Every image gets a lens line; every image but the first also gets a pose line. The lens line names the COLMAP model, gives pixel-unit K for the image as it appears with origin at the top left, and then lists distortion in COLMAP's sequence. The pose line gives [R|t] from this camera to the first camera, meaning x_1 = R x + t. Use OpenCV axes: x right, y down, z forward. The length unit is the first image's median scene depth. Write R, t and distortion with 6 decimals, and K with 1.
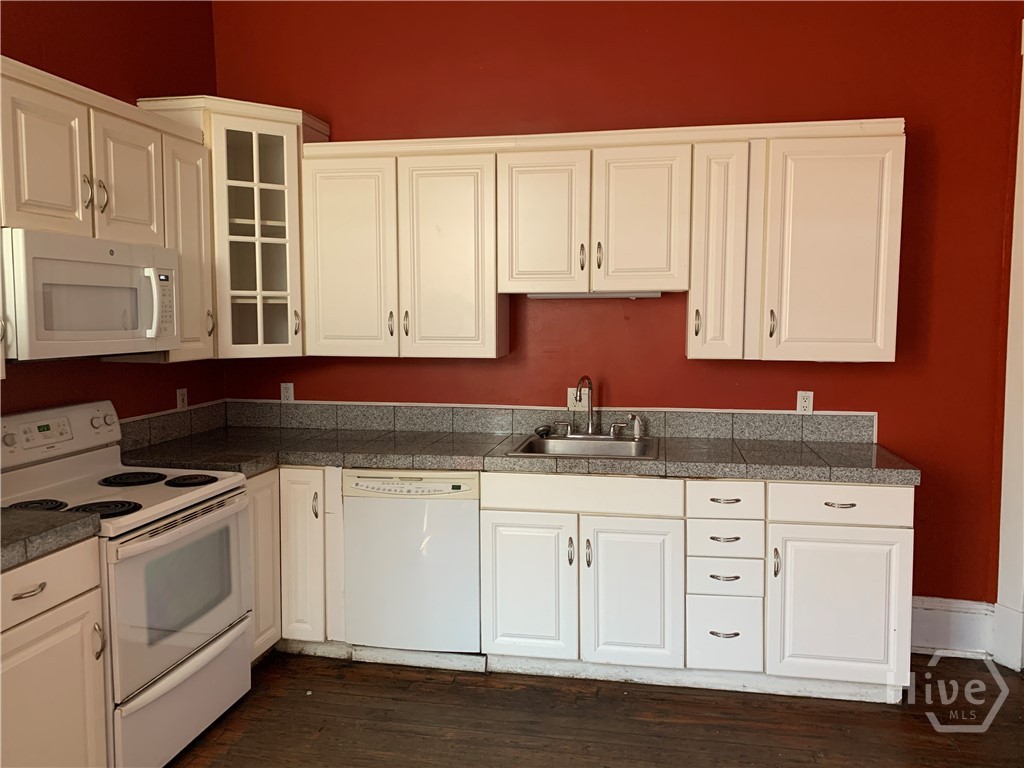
lens RADIAL K [[780.7, 0, 512.7], [0, 780.7, 373.4], [0, 0, 1]] dist [0.003958, 0.002726]
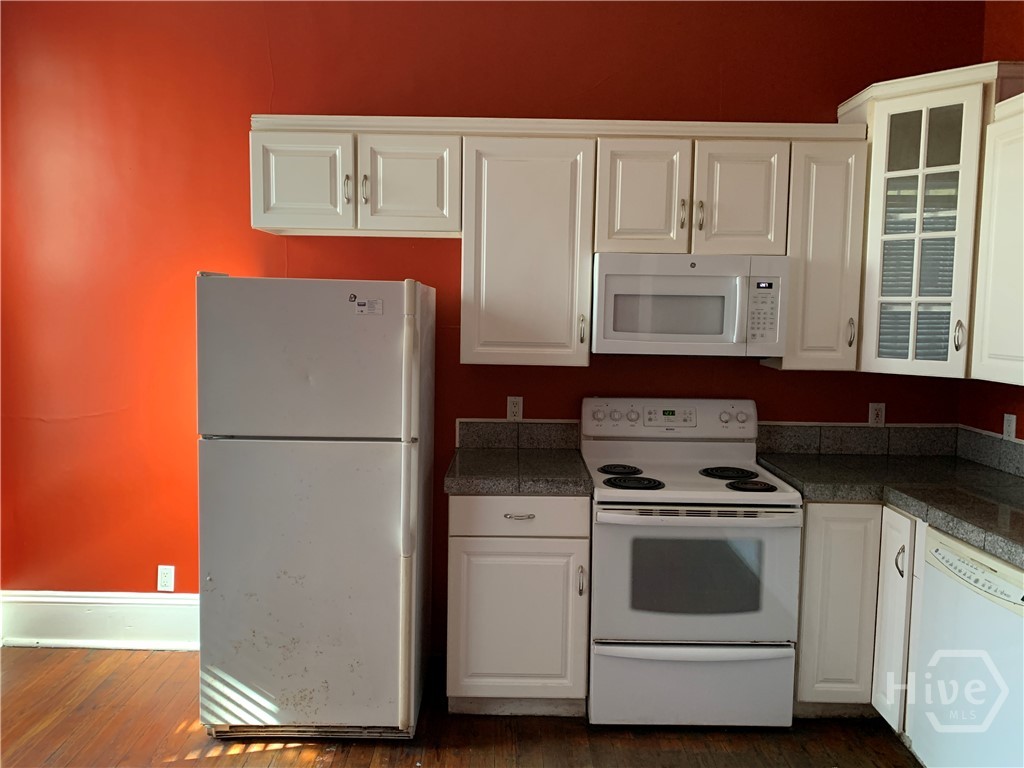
lens RADIAL K [[800.0, 0, 513.5], [0, 800.0, 370.9], [0, 0, 1]] dist [0.079945, -0.114480]
pose [[0.204472, 0.079318, -0.975654, 0.467385], [-0.093986, 0.993698, 0.061088, -0.039876], [0.974350, 0.079207, 0.210638, 0.415476]]
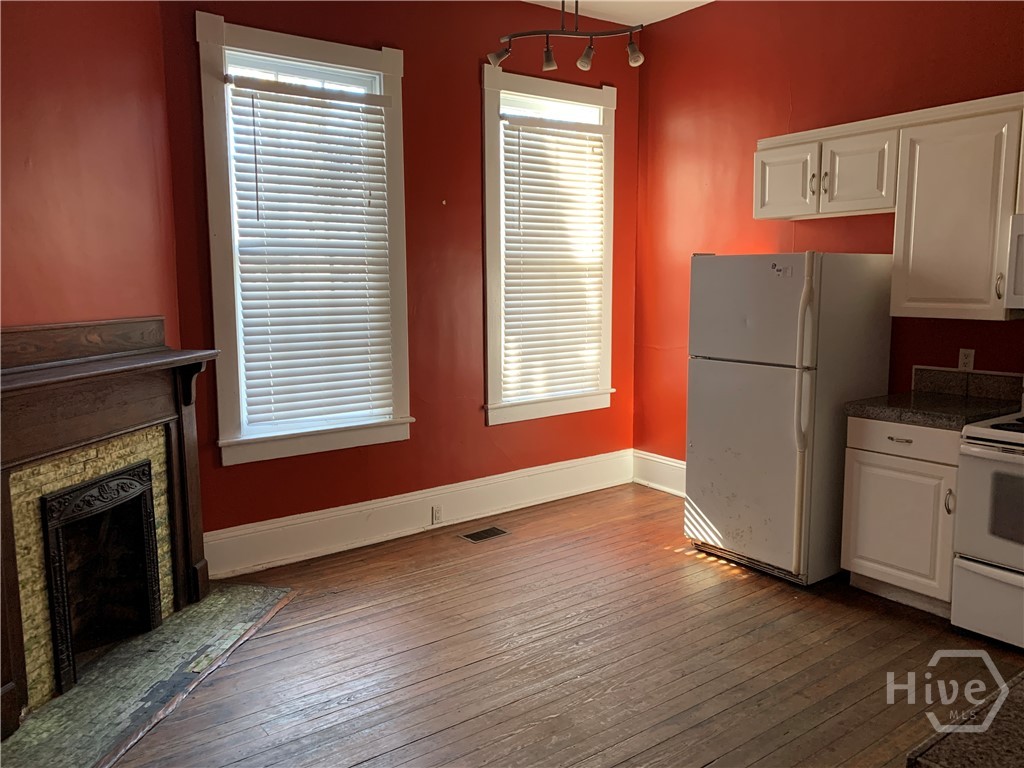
lens RADIAL K [[780.7, 0, 512.7], [0, 780.7, 373.4], [0, 0, 1]] dist [0.003958, 0.002726]
pose [[-0.669364, 0.094596, -0.736888, 0.742646], [-0.050809, 0.983710, 0.172435, -0.071511], [0.741196, 0.152862, -0.653653, 0.911739]]
